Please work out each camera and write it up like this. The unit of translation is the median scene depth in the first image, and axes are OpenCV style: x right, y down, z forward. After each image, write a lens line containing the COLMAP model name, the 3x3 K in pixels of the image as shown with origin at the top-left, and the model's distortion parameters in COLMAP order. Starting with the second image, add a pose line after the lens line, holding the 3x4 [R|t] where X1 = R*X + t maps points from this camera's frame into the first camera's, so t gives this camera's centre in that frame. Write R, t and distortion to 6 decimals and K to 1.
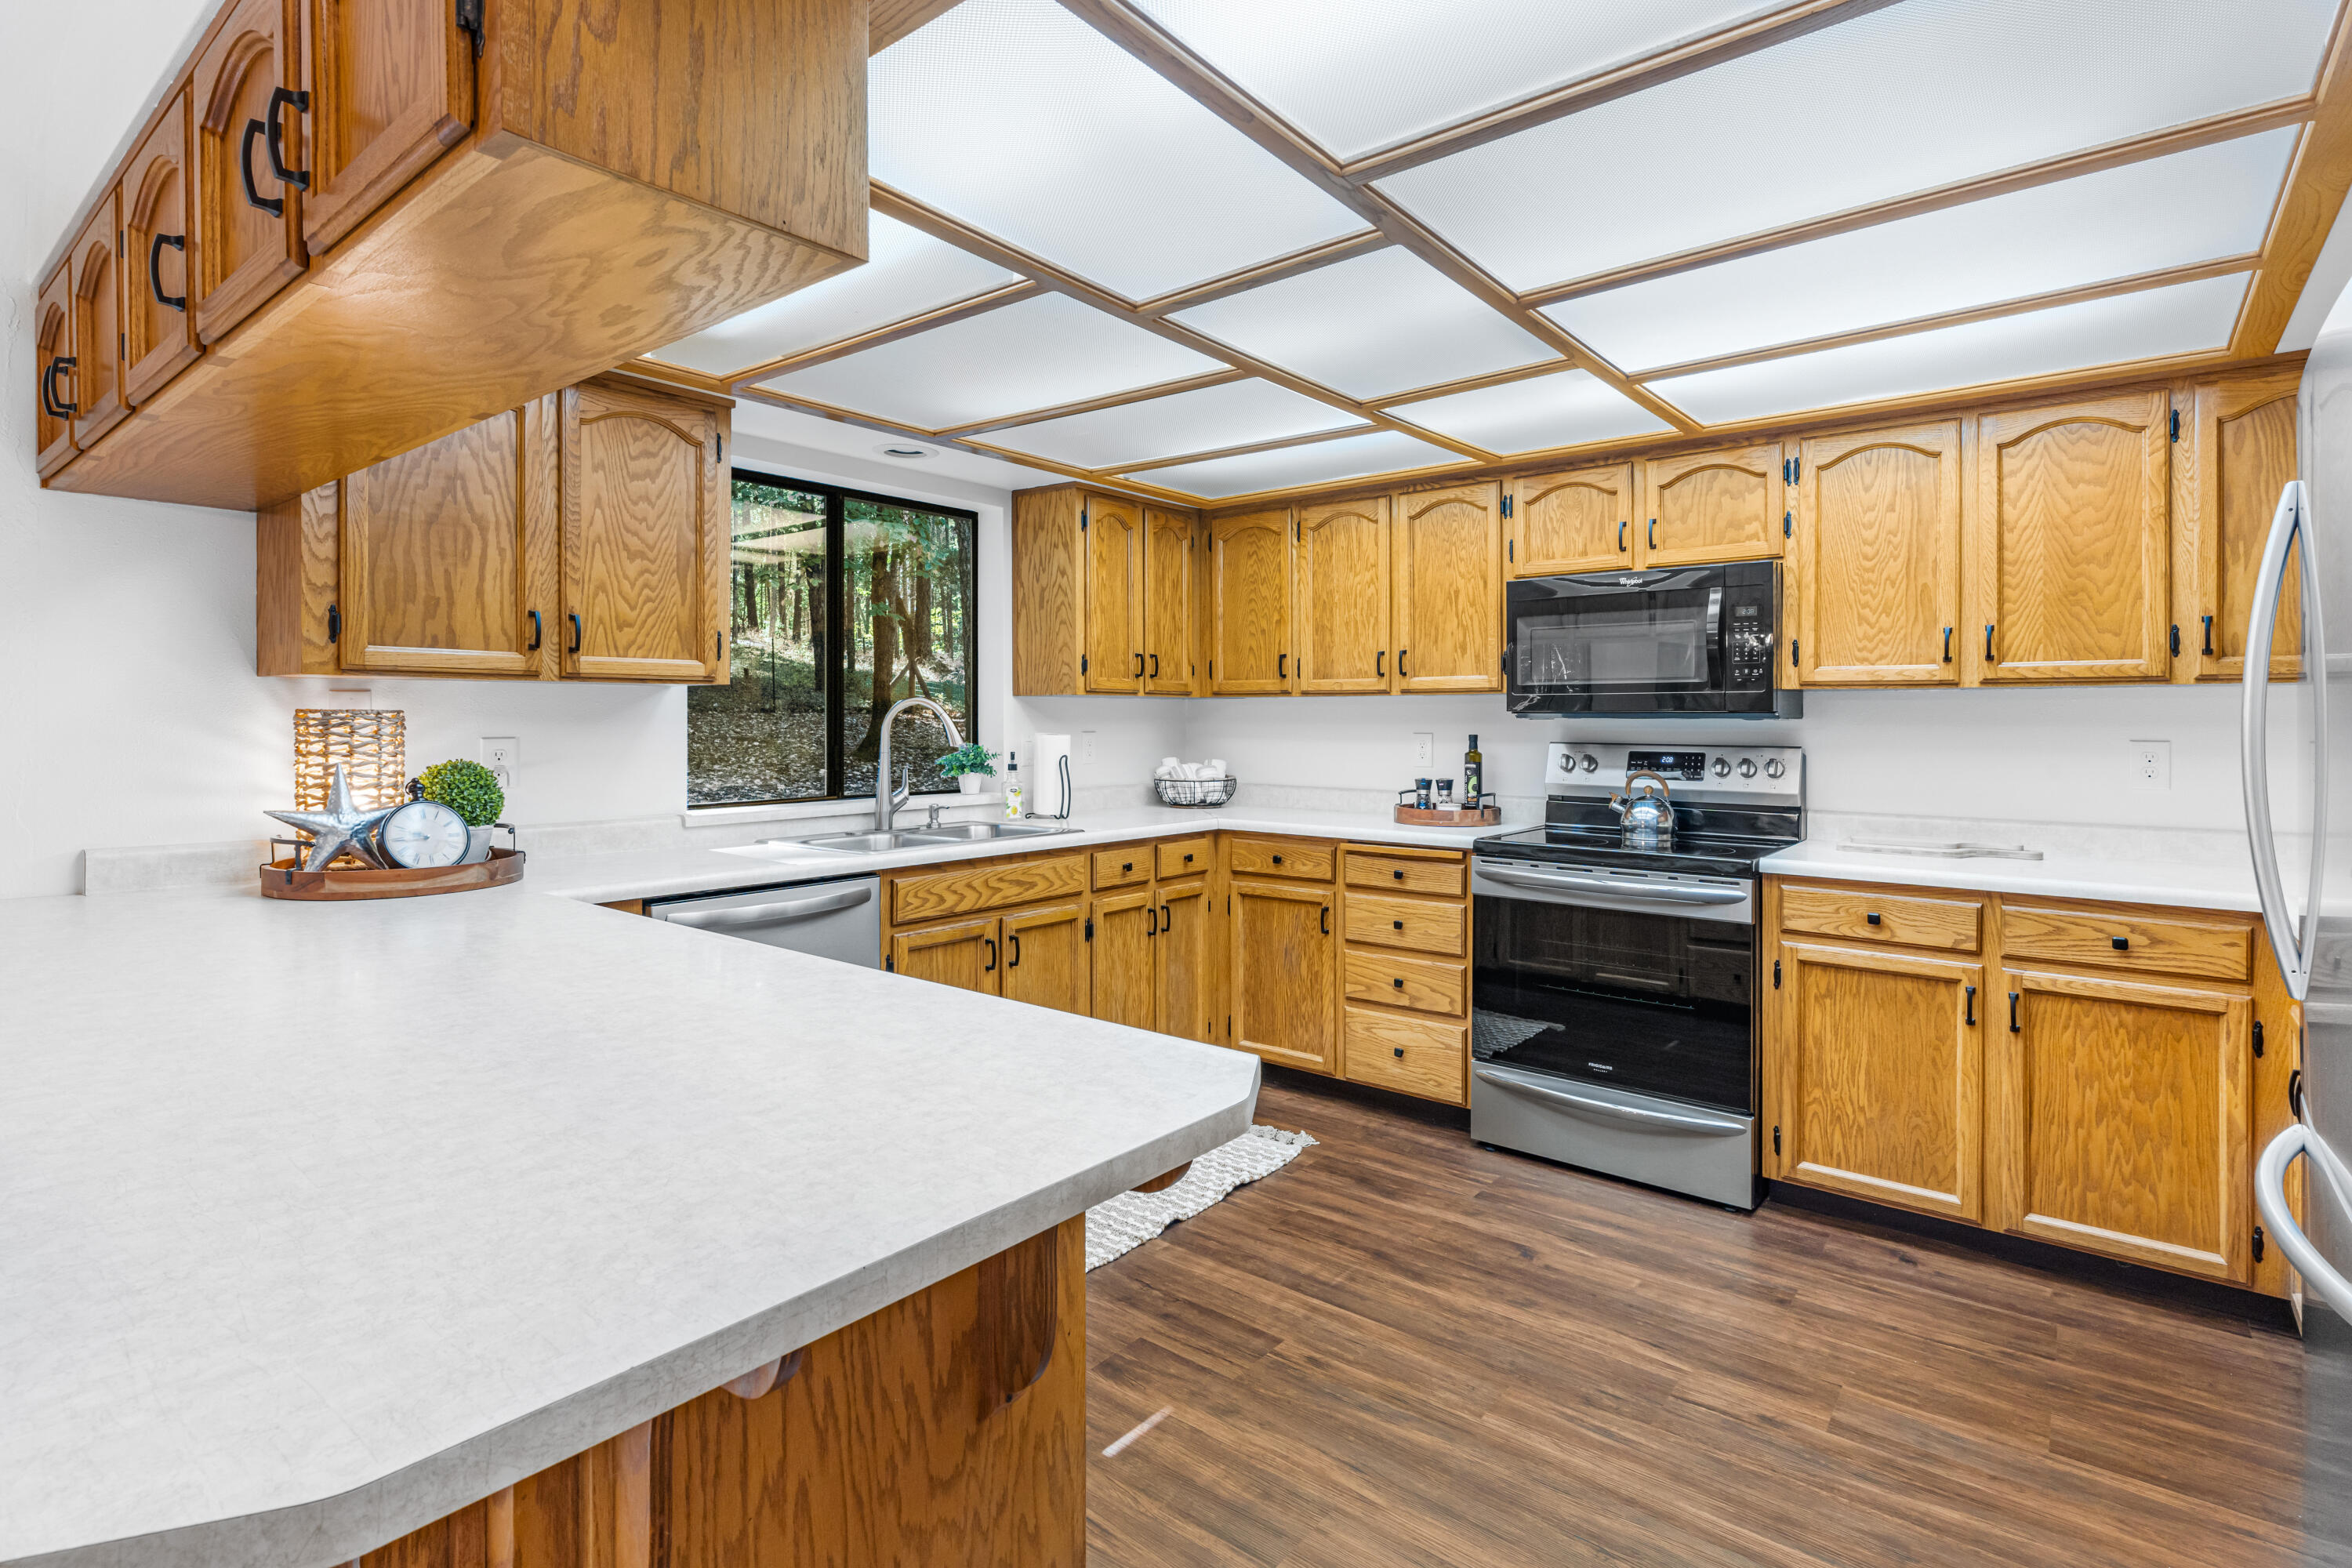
lens RADIAL K [[1135.4, 0, 1177.6], [0, 1135.4, 714.1], [0, 0, 1]] dist [0.001604, 0.001333]
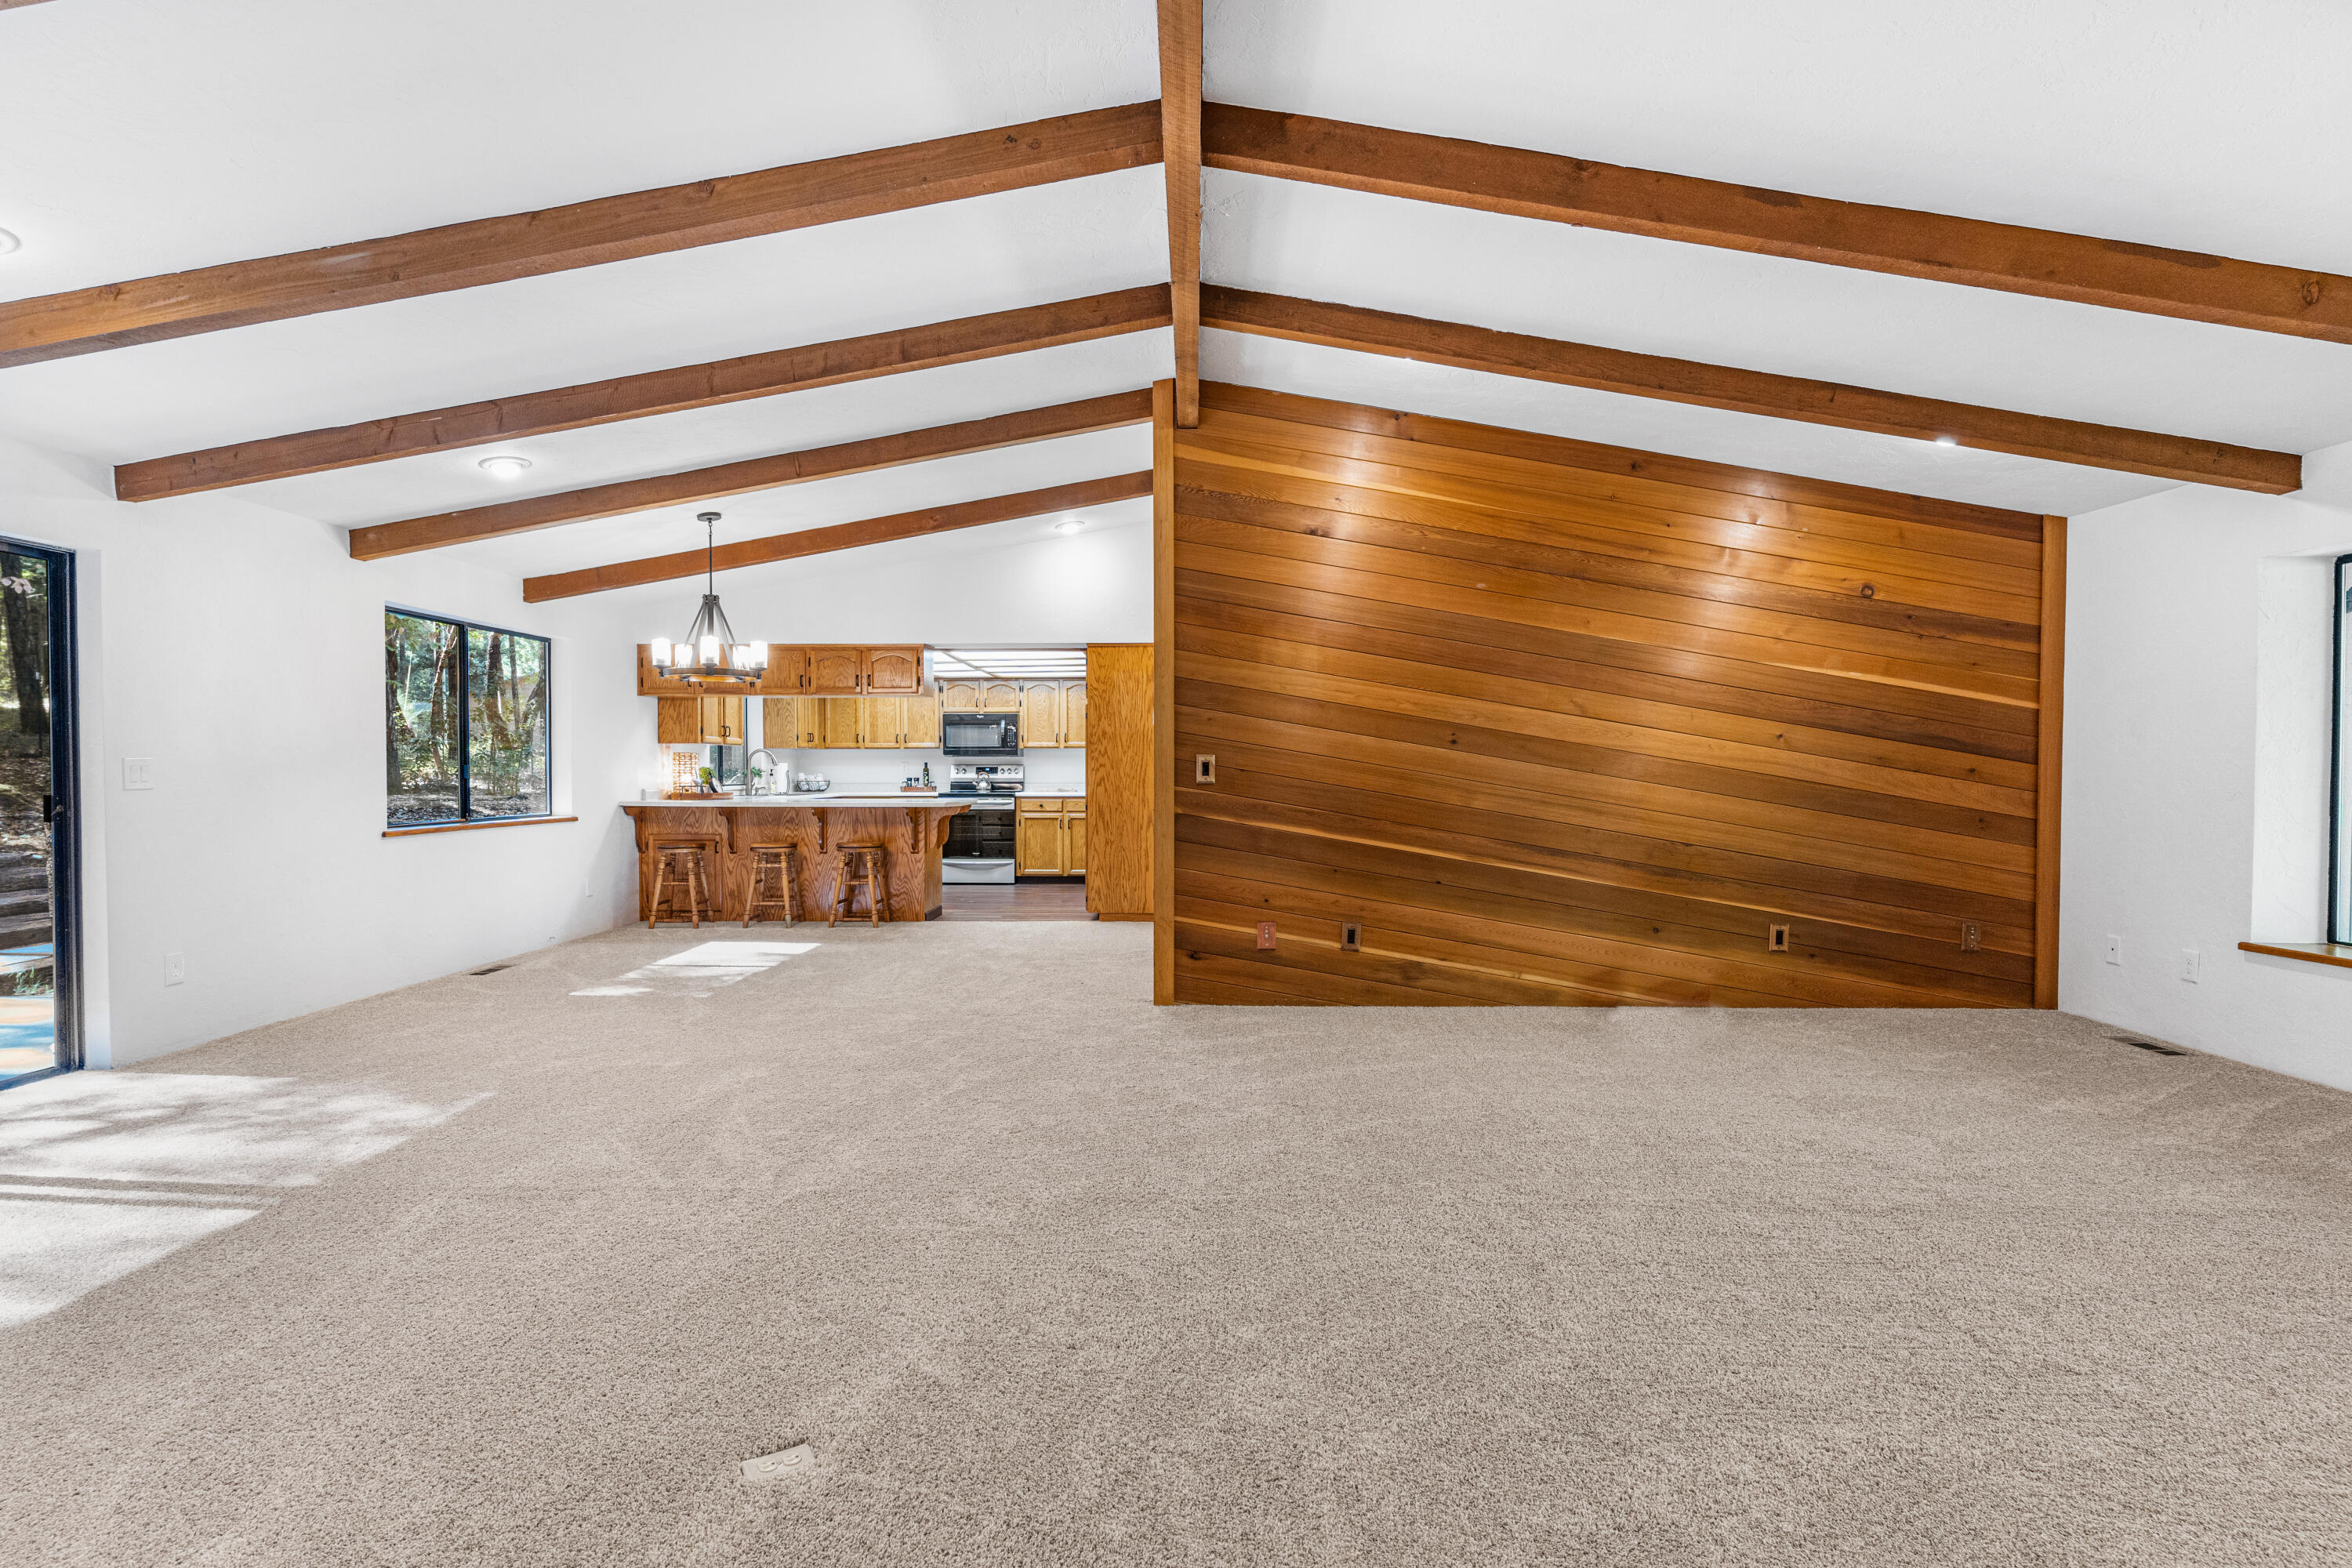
lens RADIAL K [[1207.0, 0, 1152.1], [0, 1207.0, 788.9], [0, 0, 1]] dist [0.002910, -0.000376]
pose [[0.803954, -0.013520, 0.594538, -1.420604], [0.000253, 0.999749, 0.022393, 0.020840], [-0.594692, -0.017852, 0.803756, -2.353194]]
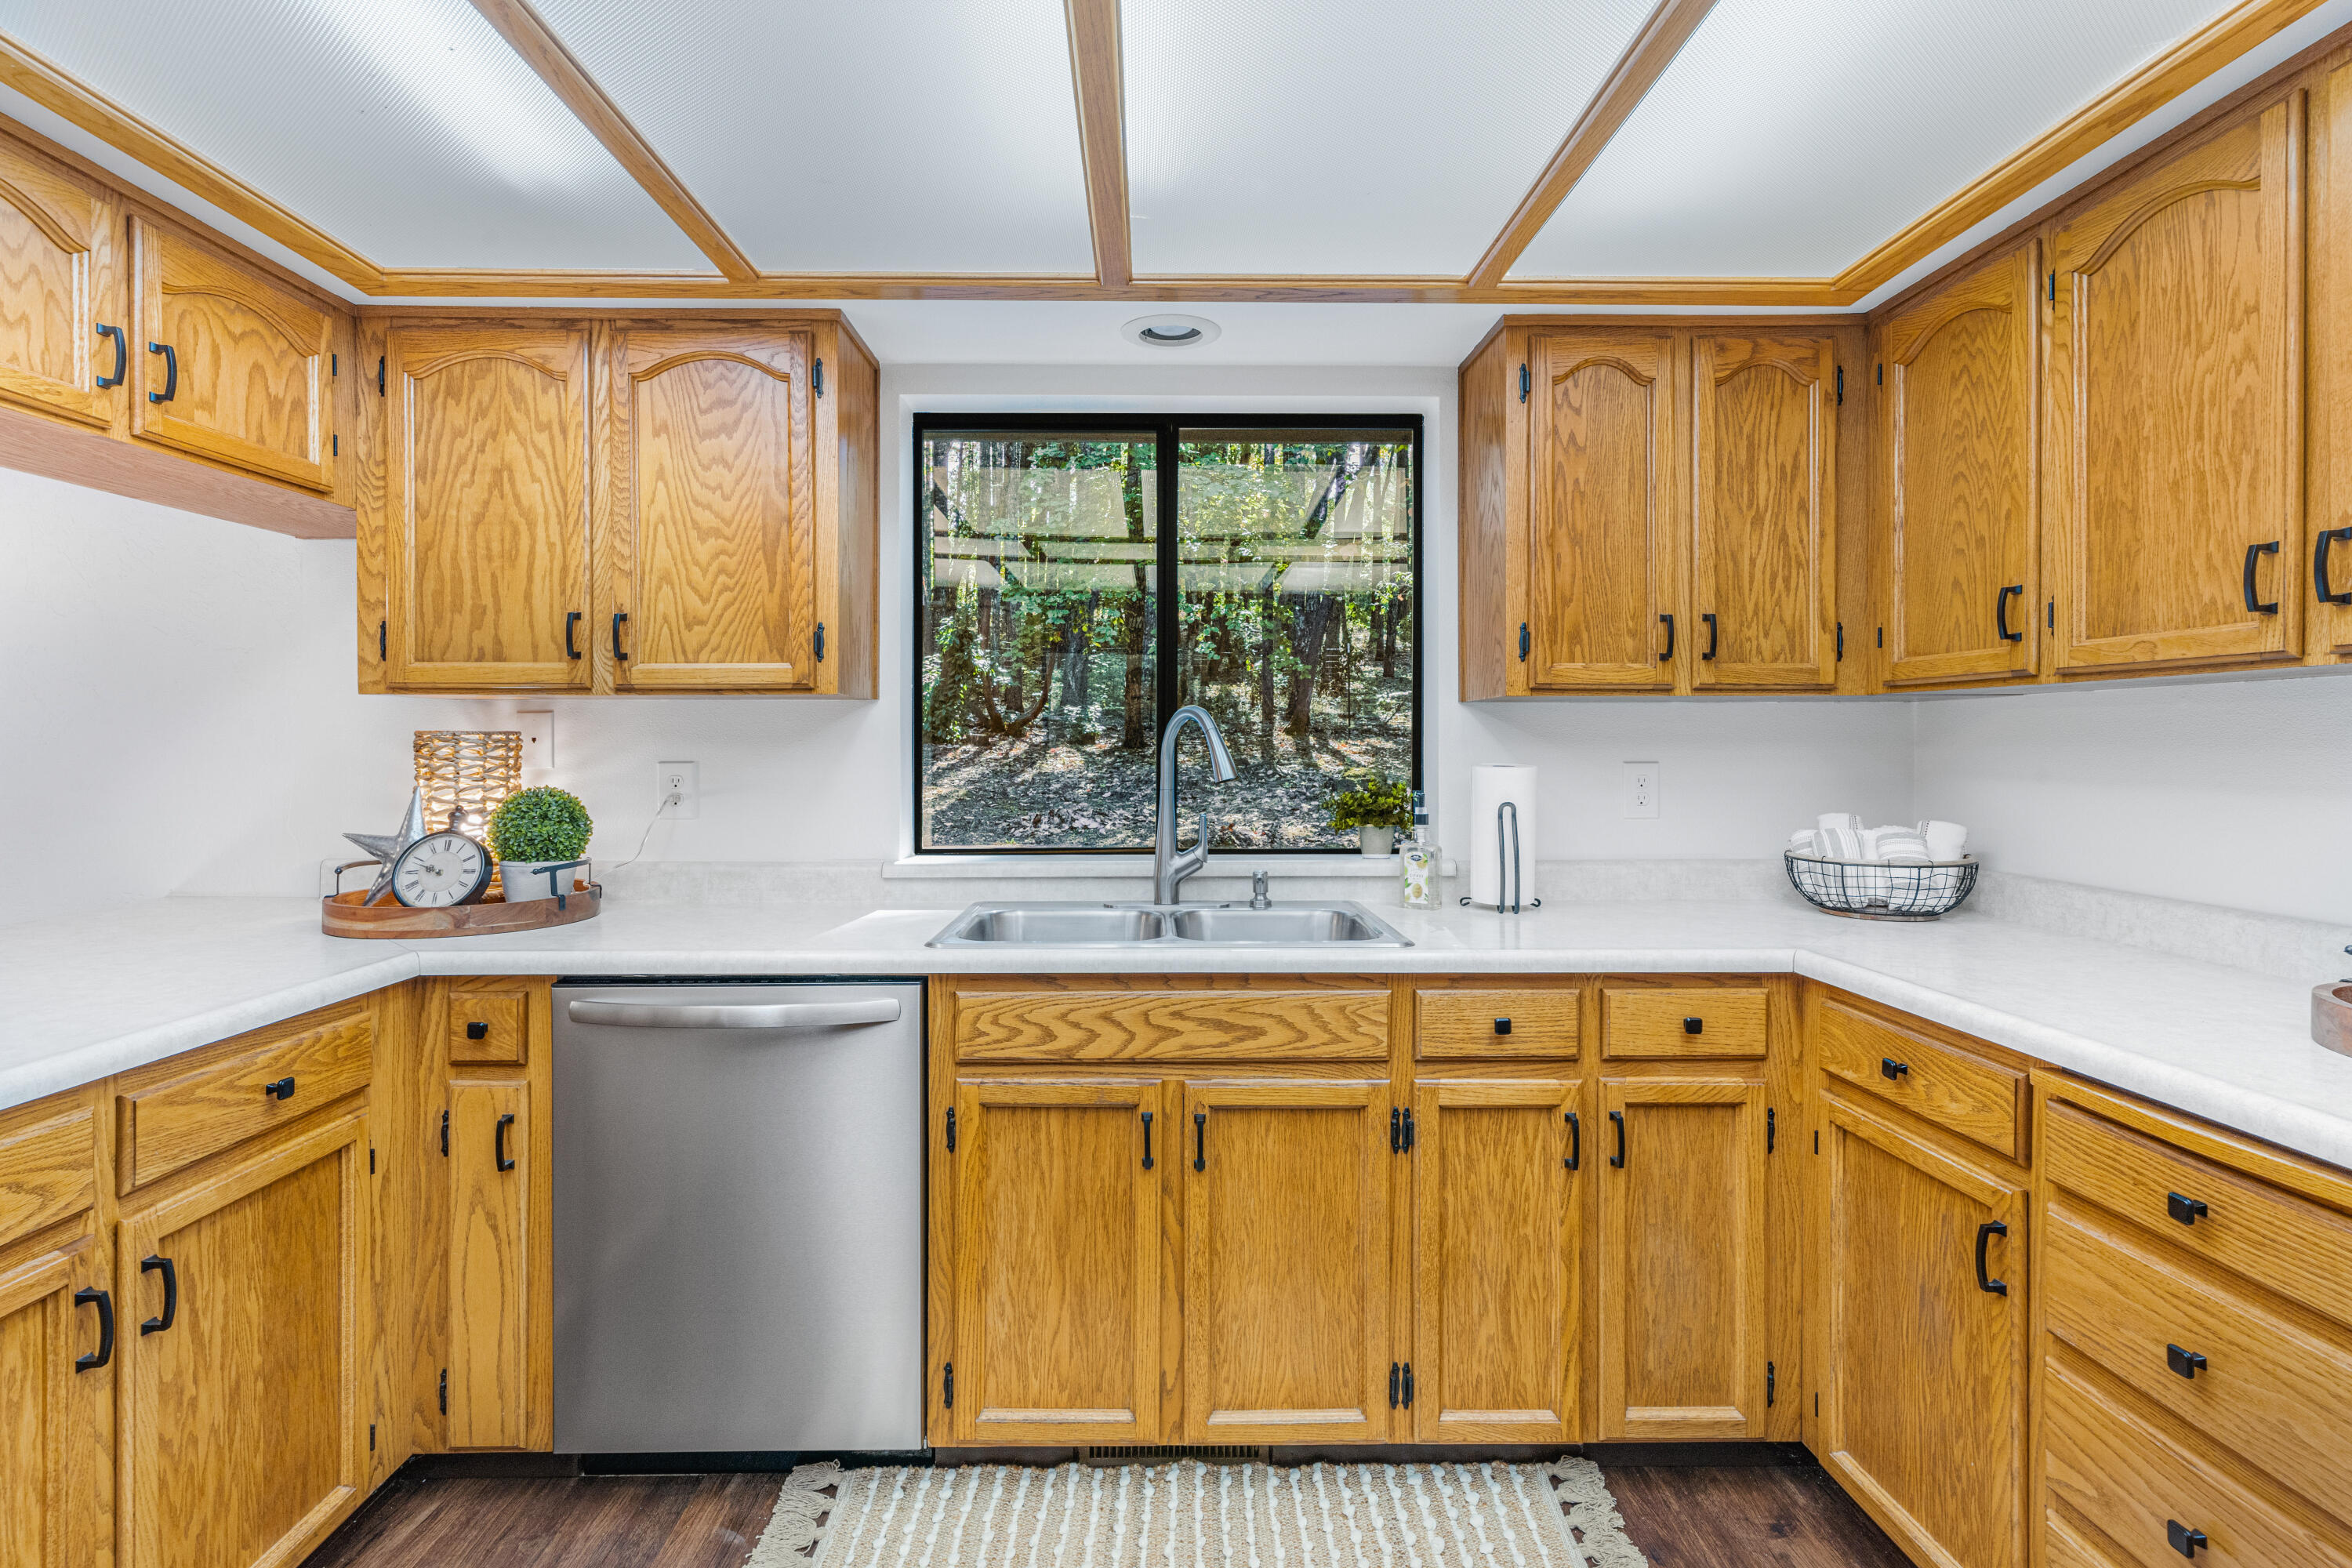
lens RADIAL K [[1135.4, 0, 1174.1], [0, 1135.4, 746.5], [0, 0, 1]] dist [0.001604, 0.001333]
pose [[0.638481, -0.000071, -0.769638, 0.292140], [0.004815, 0.999981, 0.003902, 0.006134], [0.769623, -0.006197, 0.638469, 0.632898]]
